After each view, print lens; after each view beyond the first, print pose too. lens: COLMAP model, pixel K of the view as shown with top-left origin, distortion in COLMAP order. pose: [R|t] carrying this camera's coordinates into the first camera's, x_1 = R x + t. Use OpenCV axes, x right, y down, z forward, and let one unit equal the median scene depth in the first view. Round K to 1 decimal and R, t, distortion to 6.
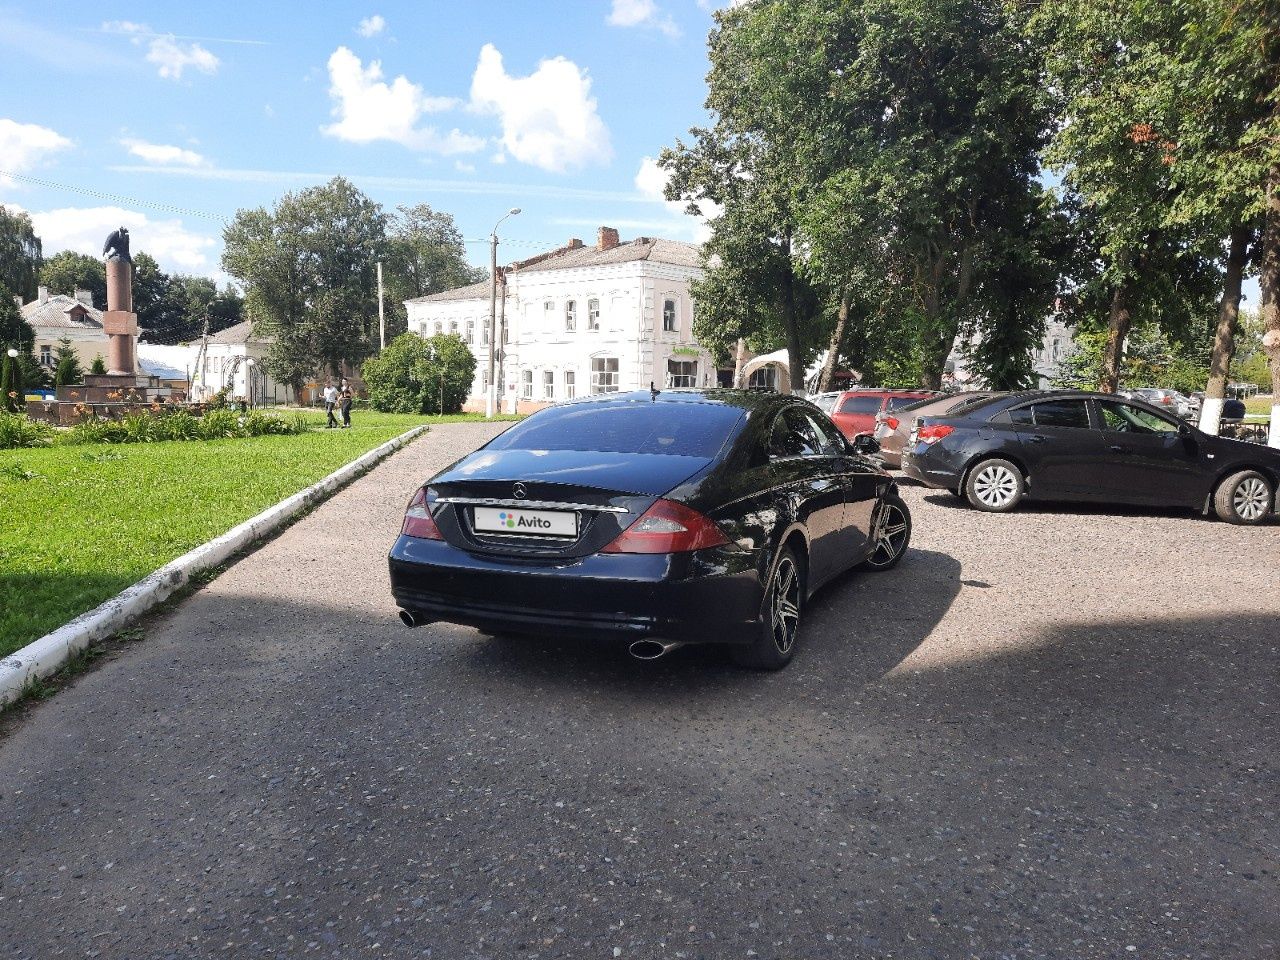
lens RADIAL K [[1060.6, 0, 640.0], [0, 1060.6, 480.0], [0, 0, 1]] dist [0.109678, -0.172763]
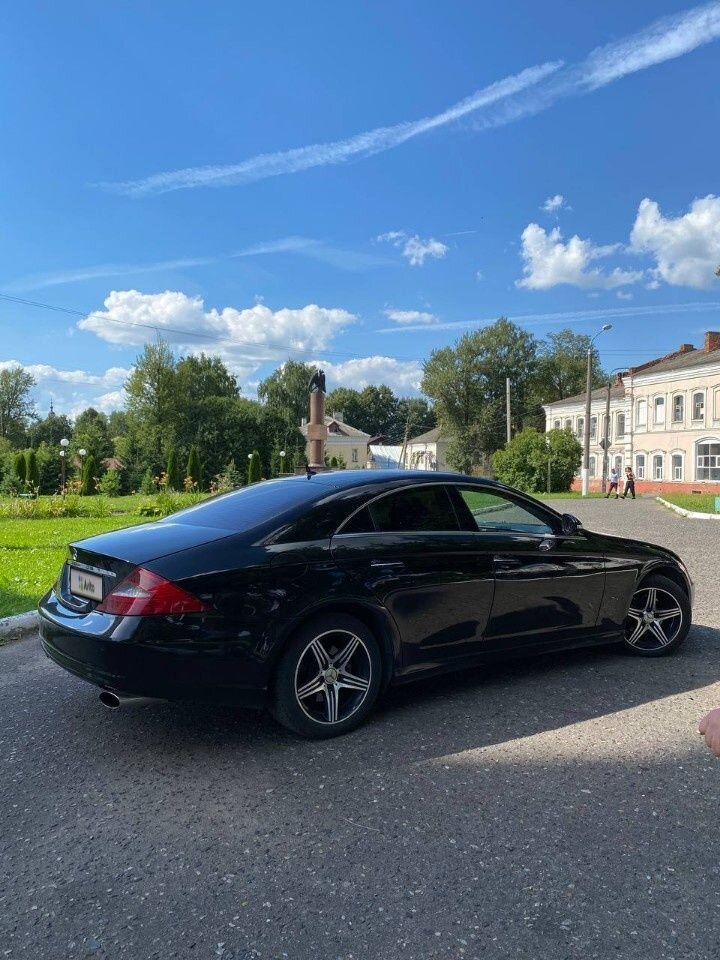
lens RADIAL K [[795.4, 0, 359.8], [0, 795.4, 497.4], [0, 0, 1]] dist [0.109678, -0.172763]
pose [[0.841003, 0.005394, -0.541004, 0.115047], [-0.034938, 0.998405, -0.044357, -0.004926], [0.539901, 0.056206, 0.839850, 0.067054]]
